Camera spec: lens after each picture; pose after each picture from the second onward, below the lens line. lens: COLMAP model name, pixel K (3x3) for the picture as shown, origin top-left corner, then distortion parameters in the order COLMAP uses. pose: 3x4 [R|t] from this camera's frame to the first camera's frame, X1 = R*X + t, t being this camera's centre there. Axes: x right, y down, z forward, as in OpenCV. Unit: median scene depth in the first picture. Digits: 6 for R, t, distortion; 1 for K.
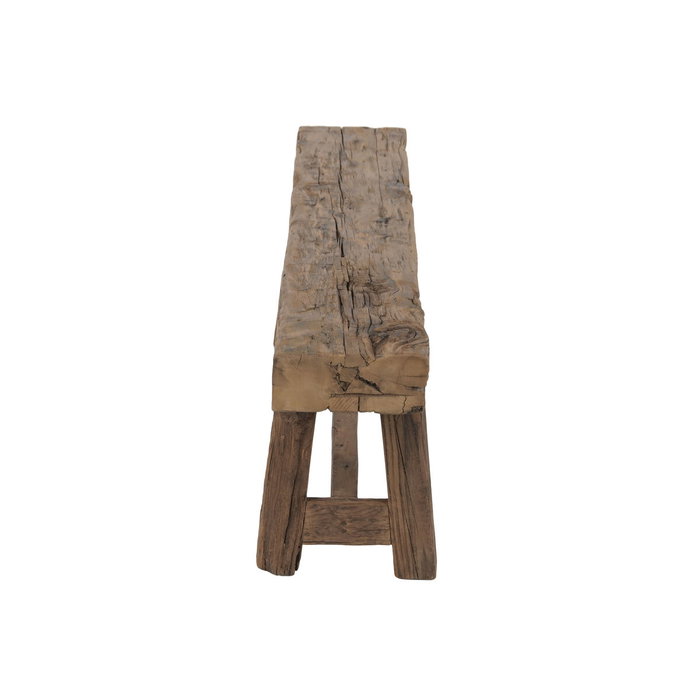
lens RADIAL K [[1806.0, 0, 350.0], [0, 1806.0, 350.0], [0, 0, 1]] dist [0.093866, 0.144059]
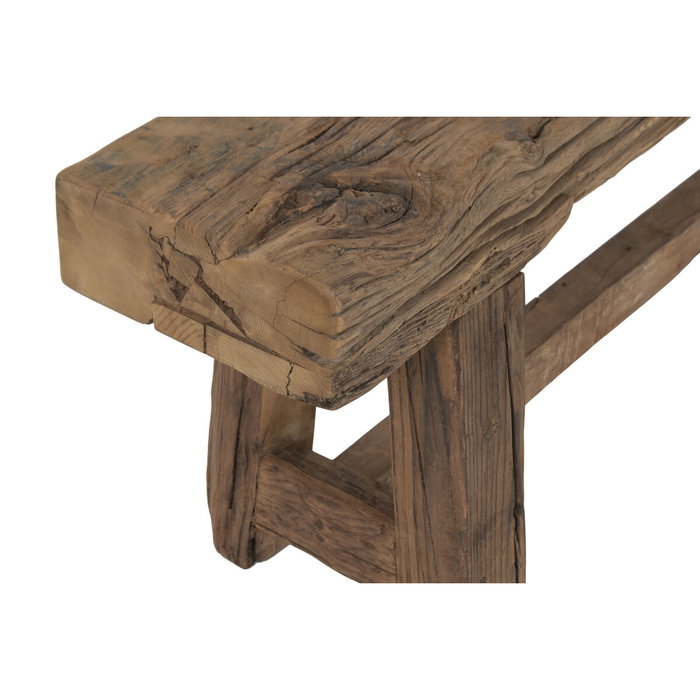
lens RADIAL K [[1806.0, 0, 350.0], [0, 1806.0, 350.0], [0, 0, 1]] dist [0.093866, 0.144059]
pose [[0.785244, 0.359233, -0.504324, 0.231581], [-0.211199, 0.921043, 0.327223, -0.106769], [0.582054, -0.150437, 0.799113, 0.641741]]
